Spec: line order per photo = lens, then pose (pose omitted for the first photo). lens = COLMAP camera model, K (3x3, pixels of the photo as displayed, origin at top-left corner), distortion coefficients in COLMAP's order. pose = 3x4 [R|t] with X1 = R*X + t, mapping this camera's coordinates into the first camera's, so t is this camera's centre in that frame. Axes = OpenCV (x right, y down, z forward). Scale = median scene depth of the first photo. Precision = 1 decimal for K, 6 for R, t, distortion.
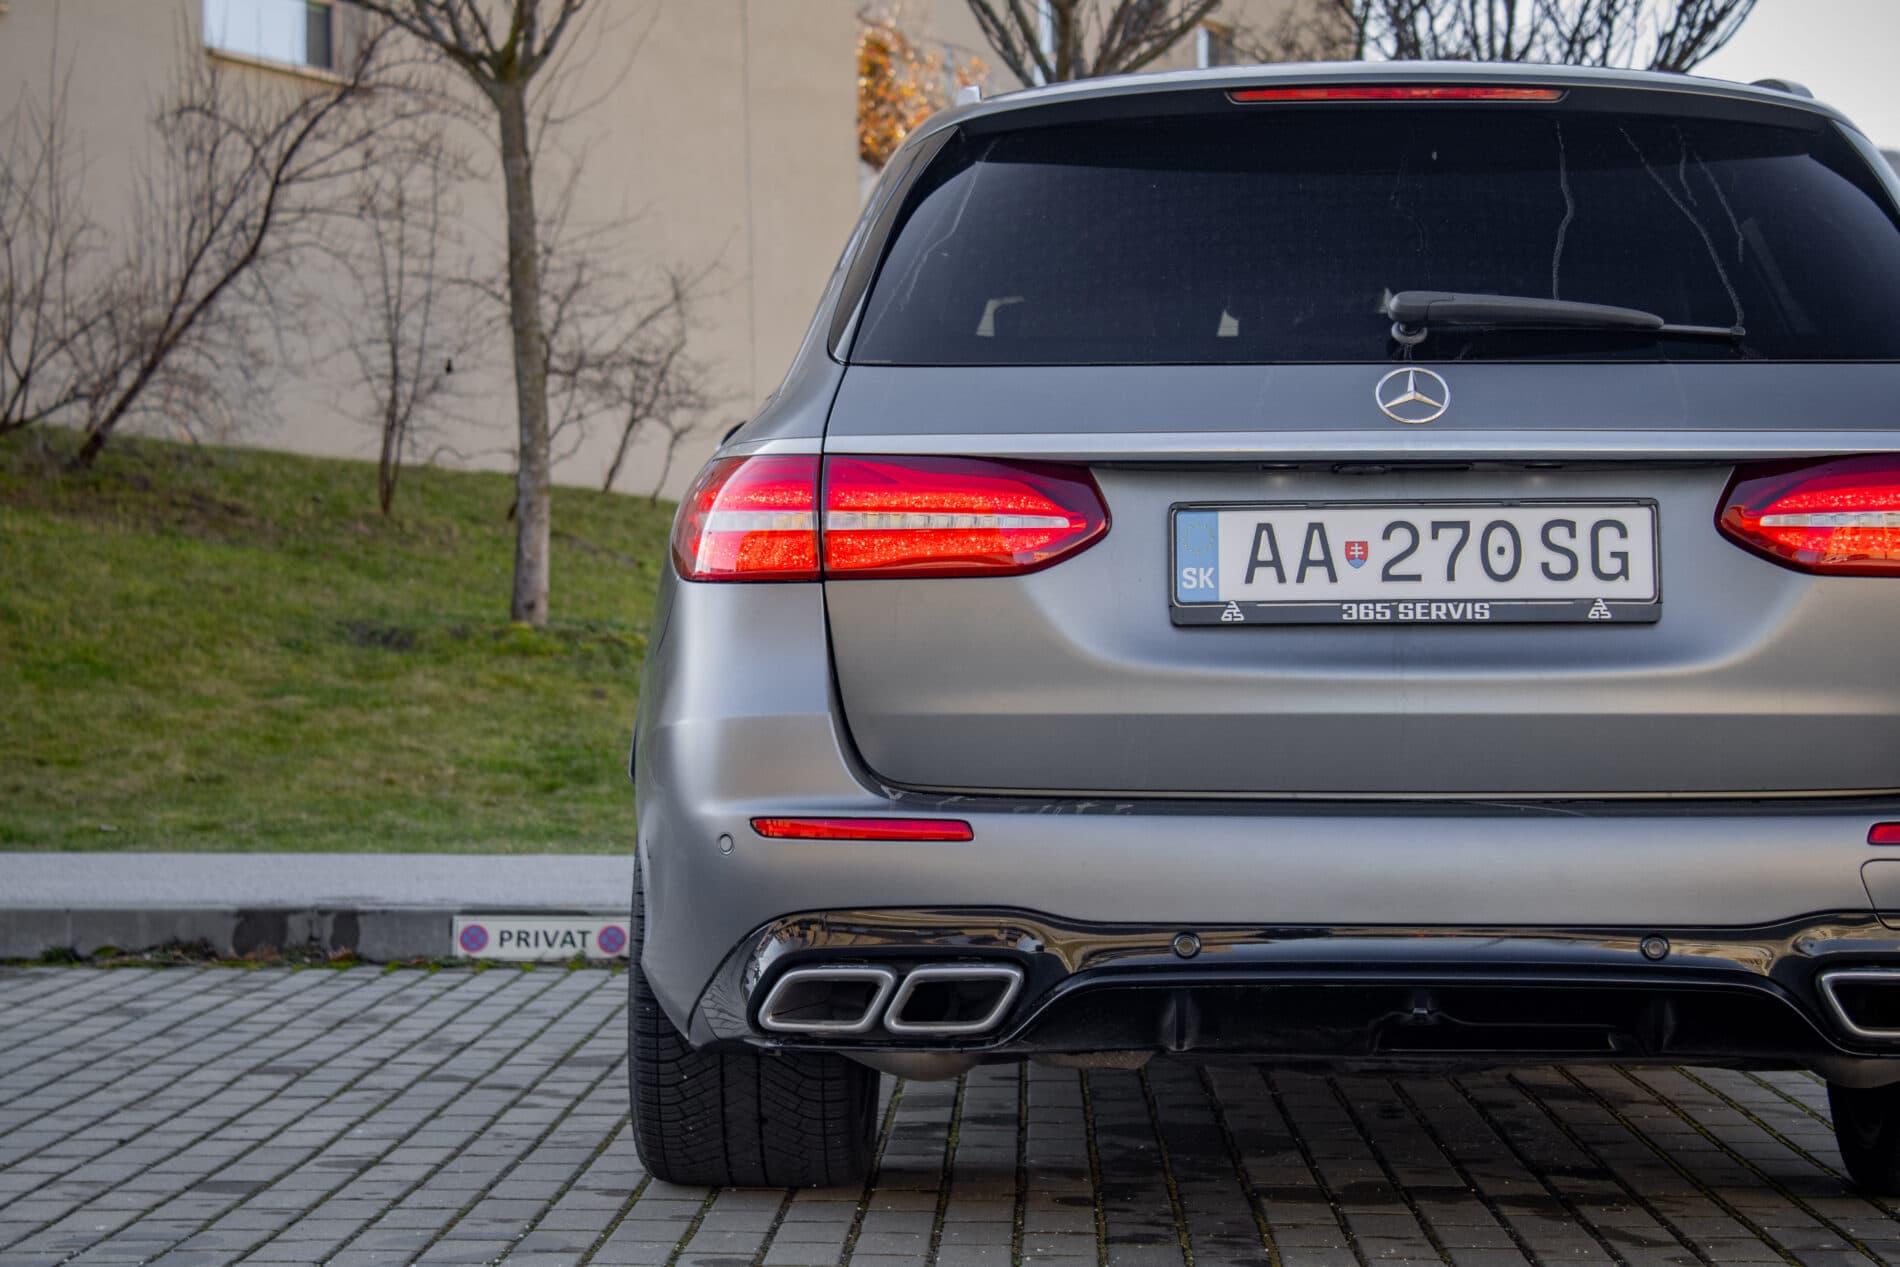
lens RADIAL K [[4551.9, 0, 983.4], [0, 4551.9, 635.7], [0, 0, 1]] dist [0.070569, 0.038320]
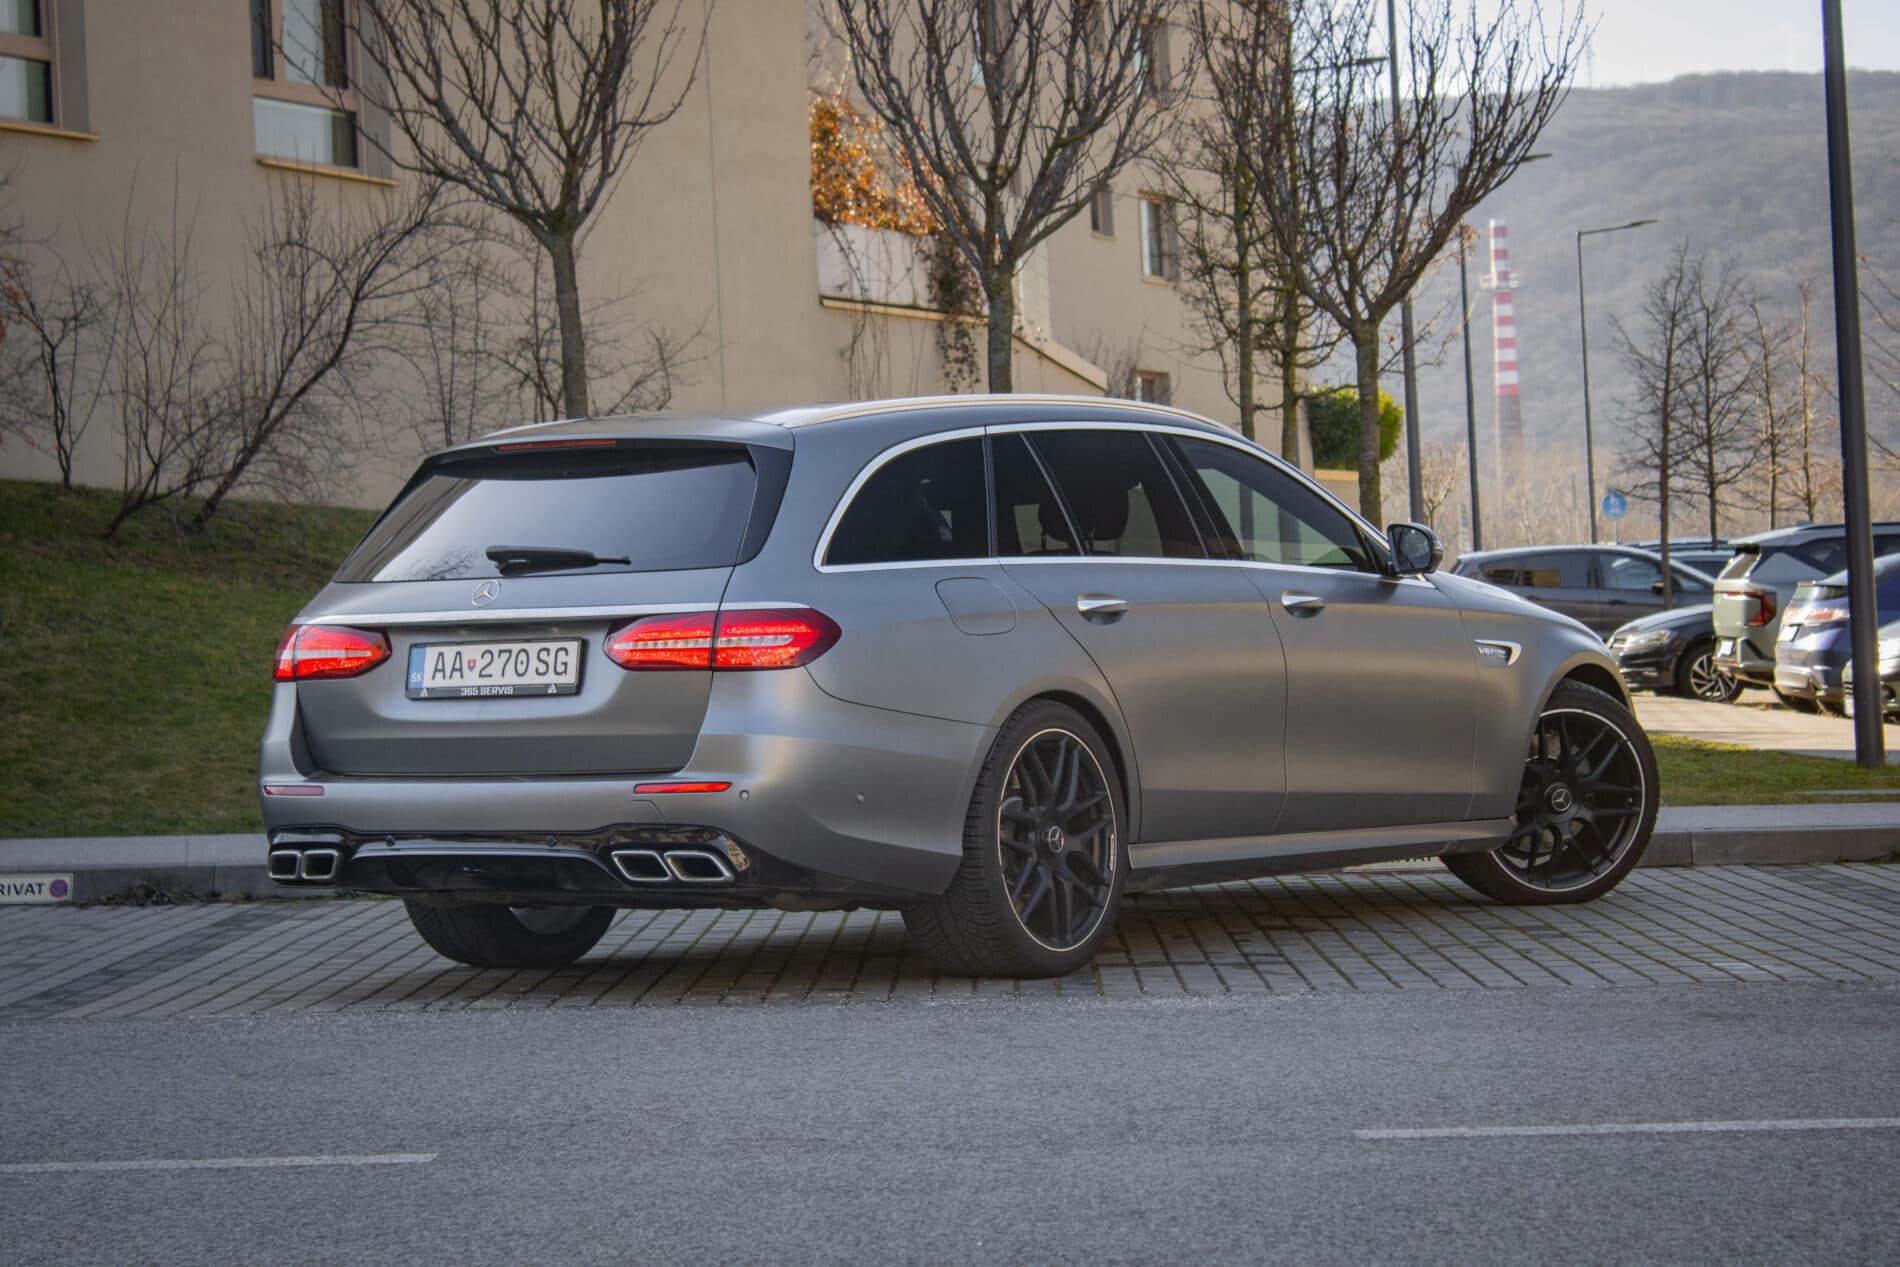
lens RADIAL K [[4976.5, 0, 950.0], [0, 4976.5, 633.5], [0, 0, 1]] dist [0.137178, 0.529464]
pose [[0.999678, -0.025014, 0.004159, -0.002599], [0.025004, 0.999685, 0.002311, -0.008365], [-0.004216, -0.002207, 0.999989, -0.357099]]
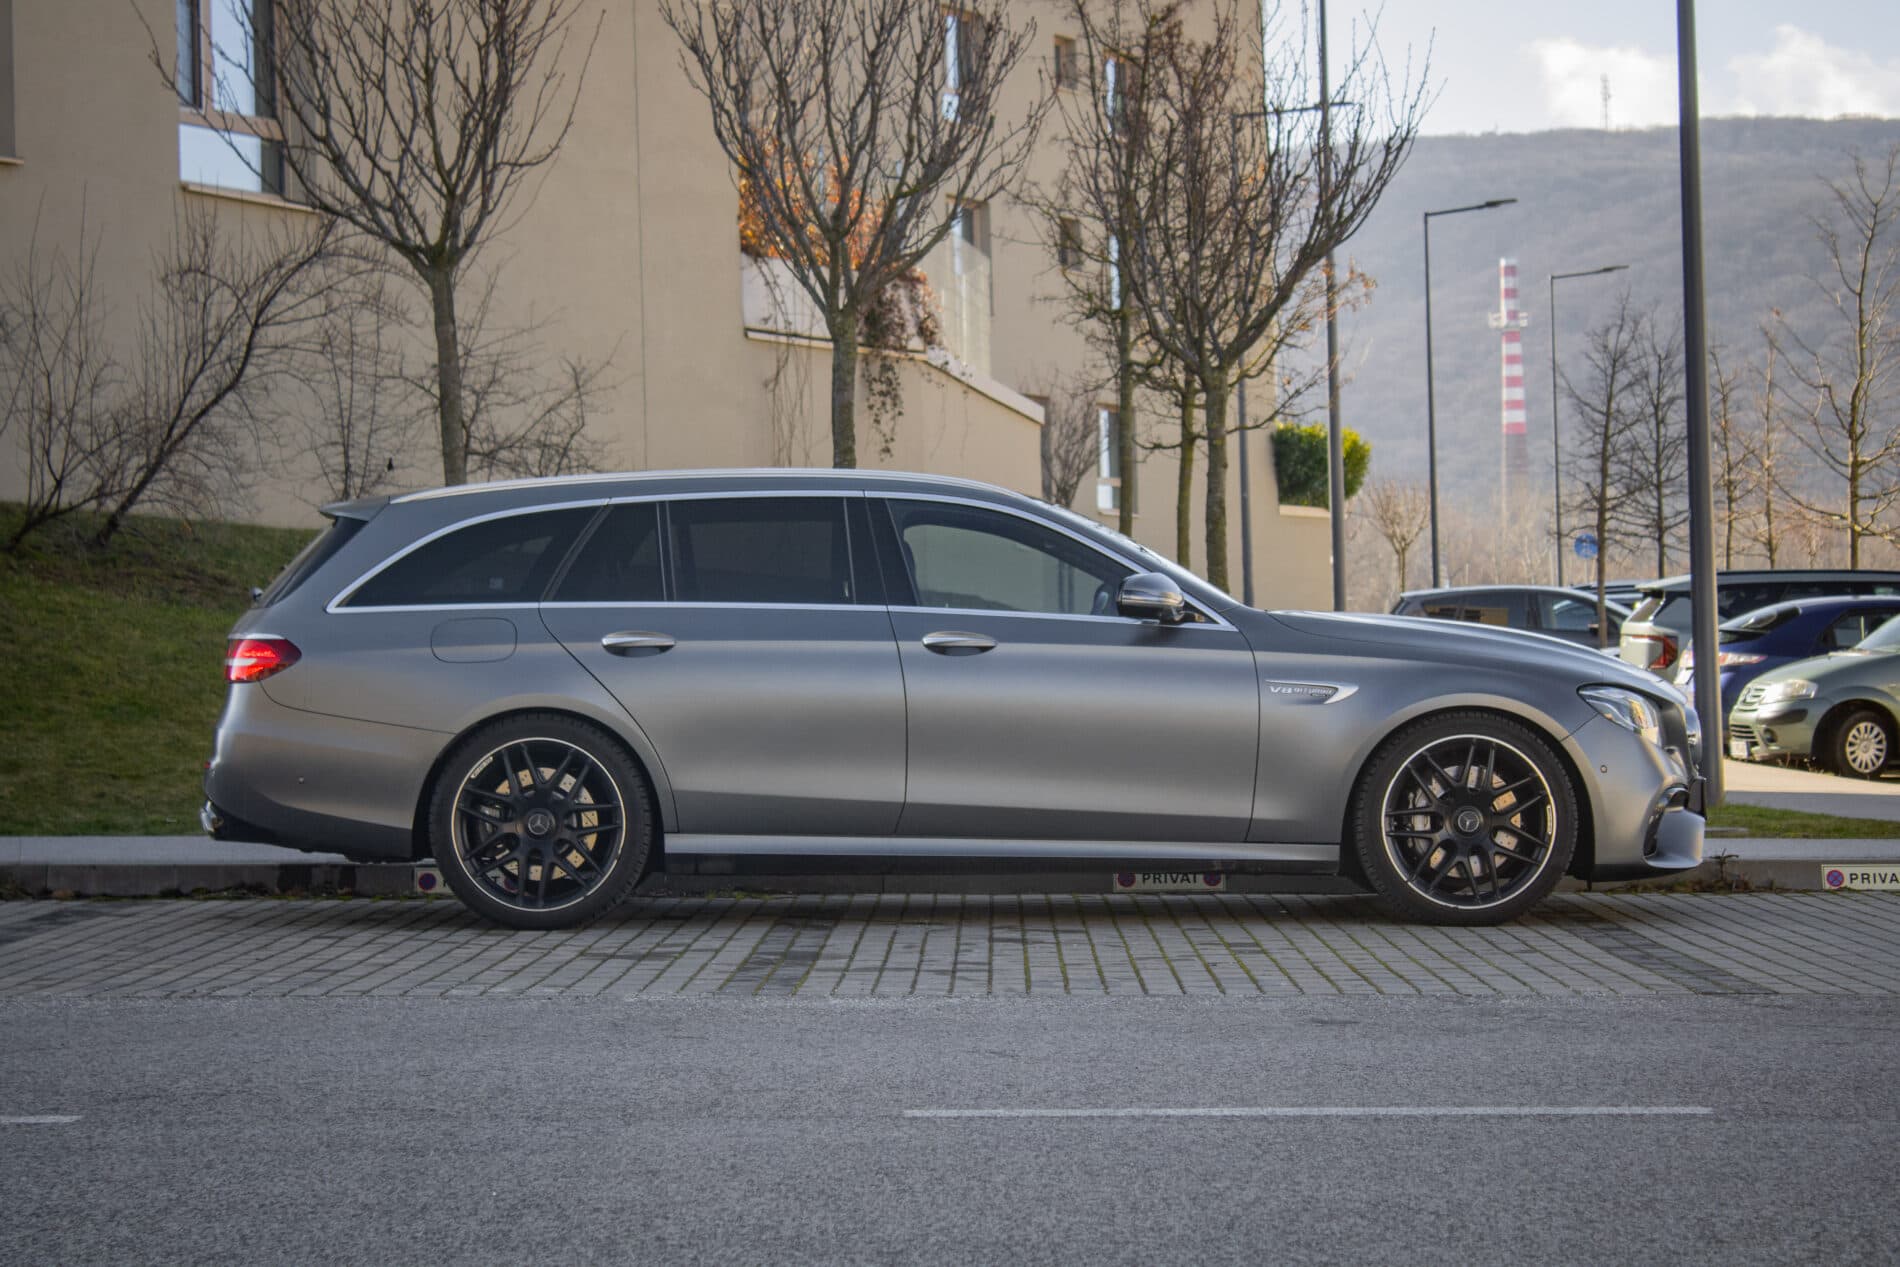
lens RADIAL K [[4976.5, 0, 950.0], [0, 4976.5, 633.5], [0, 0, 1]] dist [0.137178, 0.529464]
pose [[0.999990, -0.004216, 0.001790, 0.037633], [0.004222, 0.999987, -0.003006, -0.008180], [-0.001778, 0.003014, 0.999994, -0.409448]]
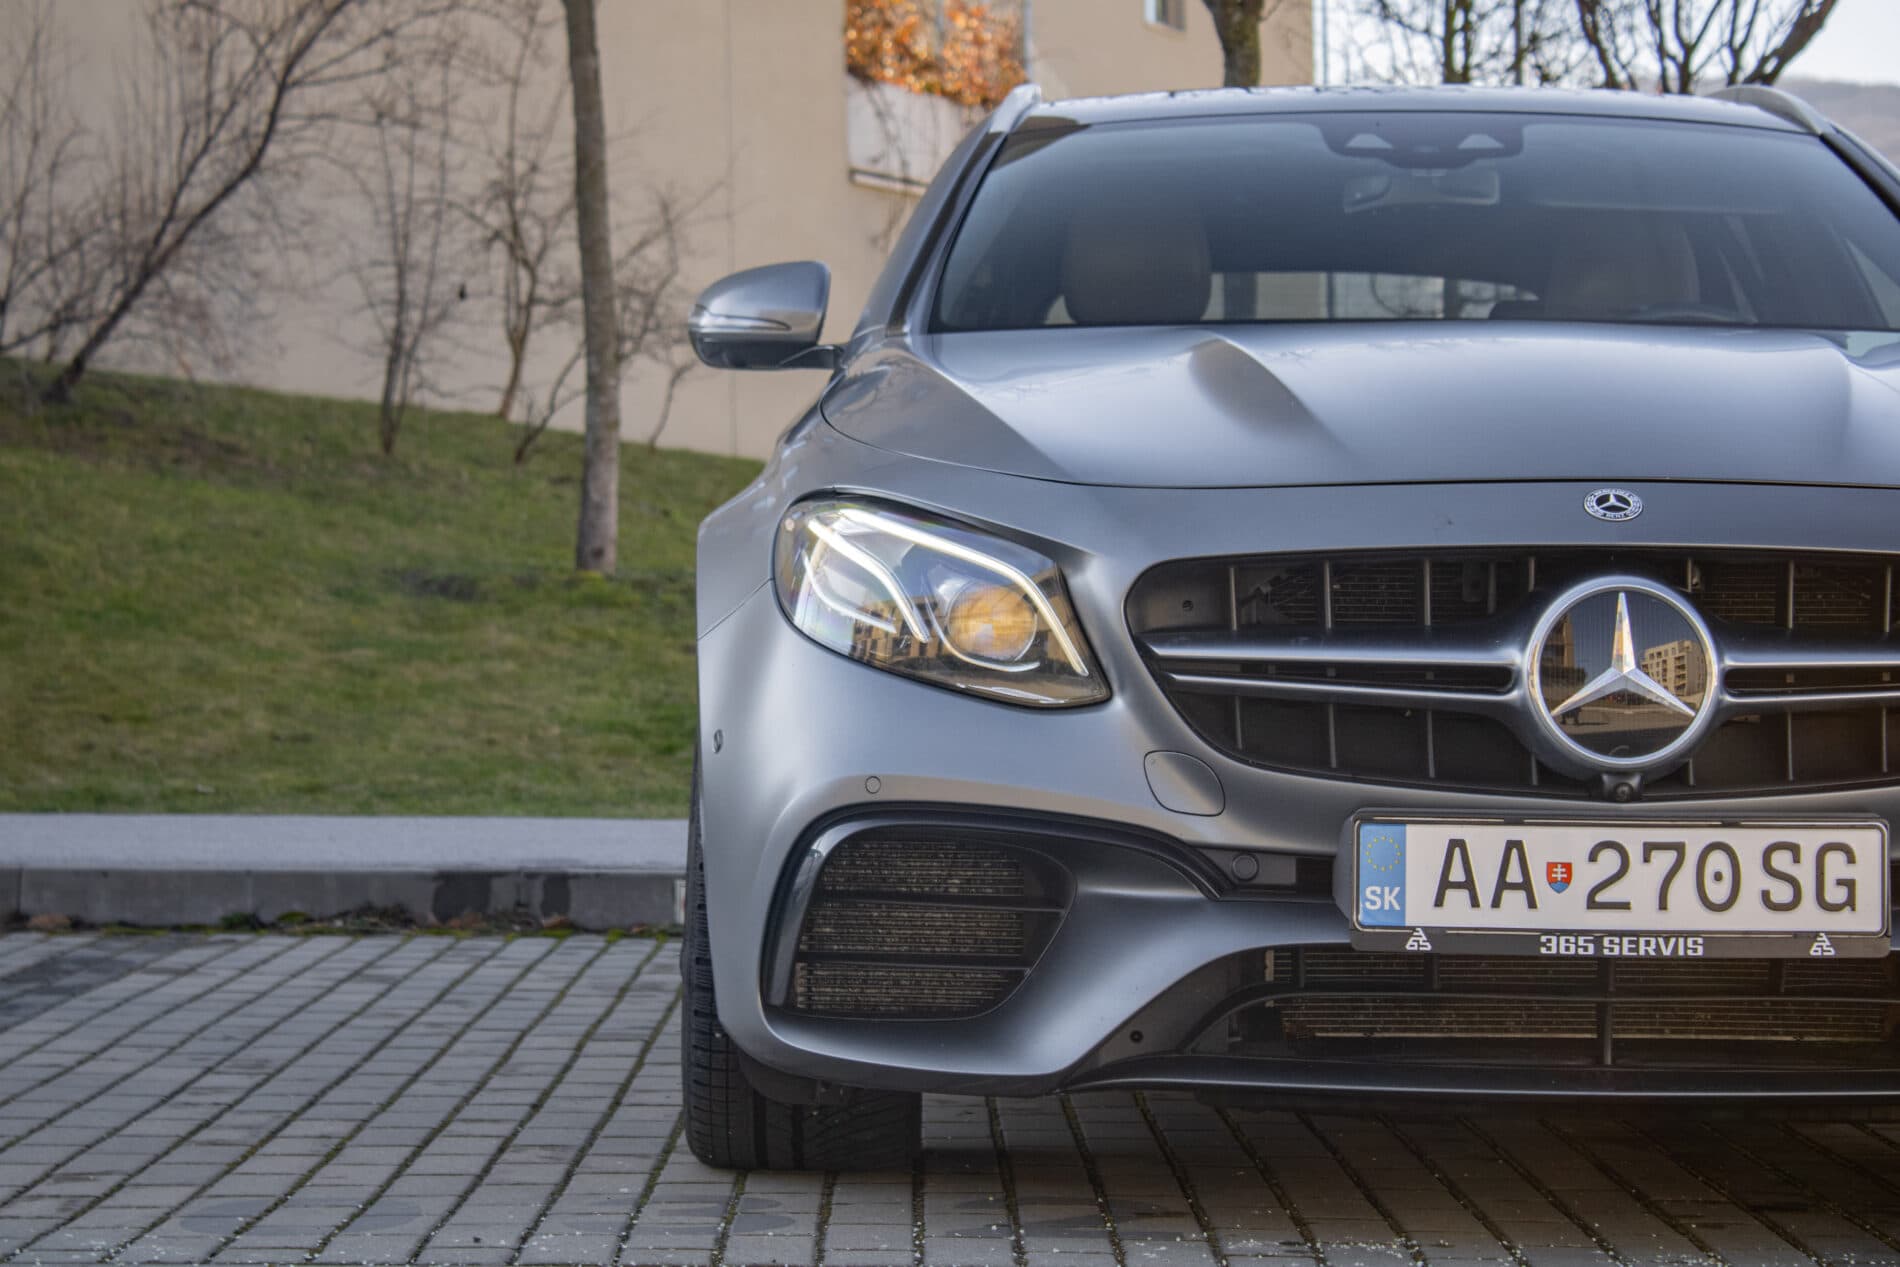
lens RADIAL K [[5023.8, 0, 950.0], [0, 5023.8, 633.5], [0, 0, 1]] dist [0.049648, 0.873165]
pose [[0.999771, 0.004982, 0.020810, -0.044286], [-0.005071, 0.999978, 0.004213, 0.004305], [-0.020789, -0.004318, 0.999775, 0.000752]]
